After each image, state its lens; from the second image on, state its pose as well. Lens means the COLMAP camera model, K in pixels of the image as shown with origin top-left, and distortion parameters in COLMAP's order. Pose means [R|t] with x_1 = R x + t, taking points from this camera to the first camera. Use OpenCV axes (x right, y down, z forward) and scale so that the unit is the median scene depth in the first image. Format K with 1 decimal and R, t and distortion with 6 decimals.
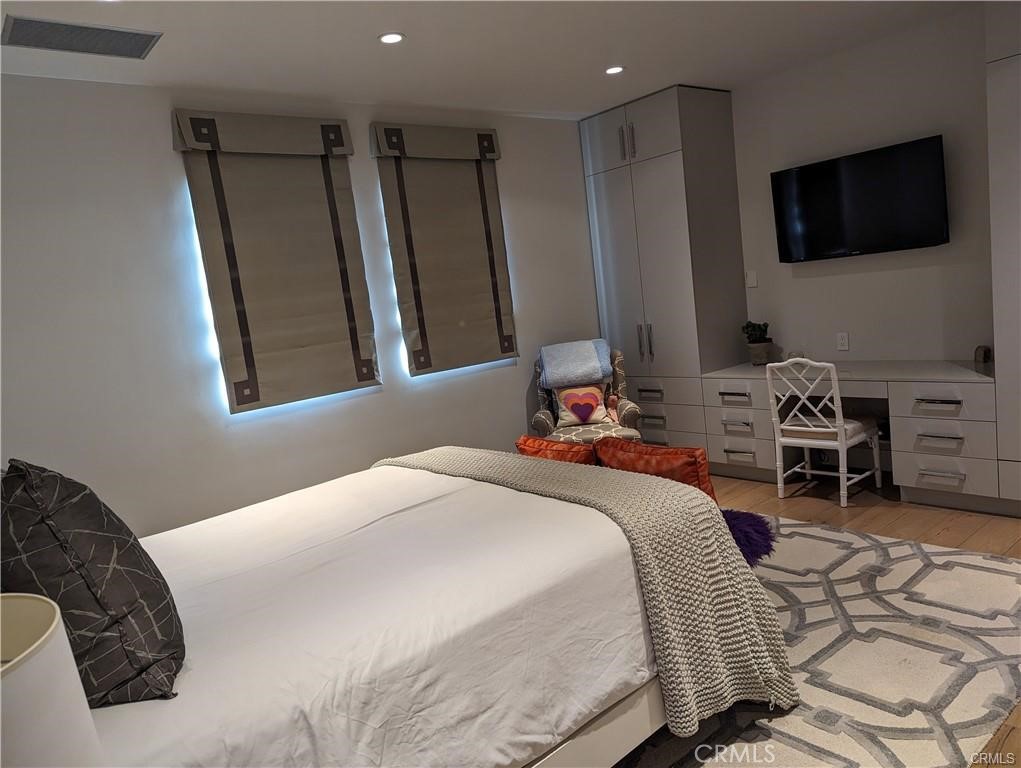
lens RADIAL K [[718.4, 0, 510.8], [0, 718.4, 382.2], [0, 0, 1]] dist [0.047565, -0.043376]
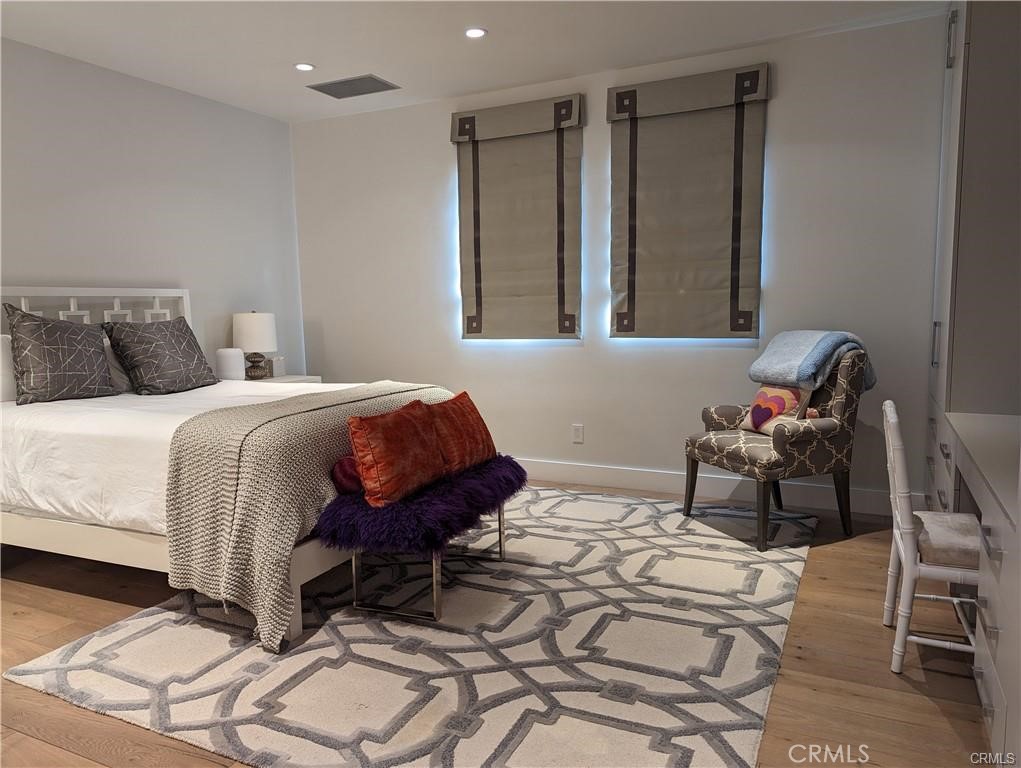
lens RADIAL K [[718.4, 0, 513.2], [0, 718.4, 387.8], [0, 0, 1]] dist [0.047565, -0.043376]
pose [[0.405436, 0.214032, -0.888714, 0.855433], [-0.140936, 0.975215, 0.170568, -0.108110], [0.903193, 0.056098, 0.425552, 0.503580]]
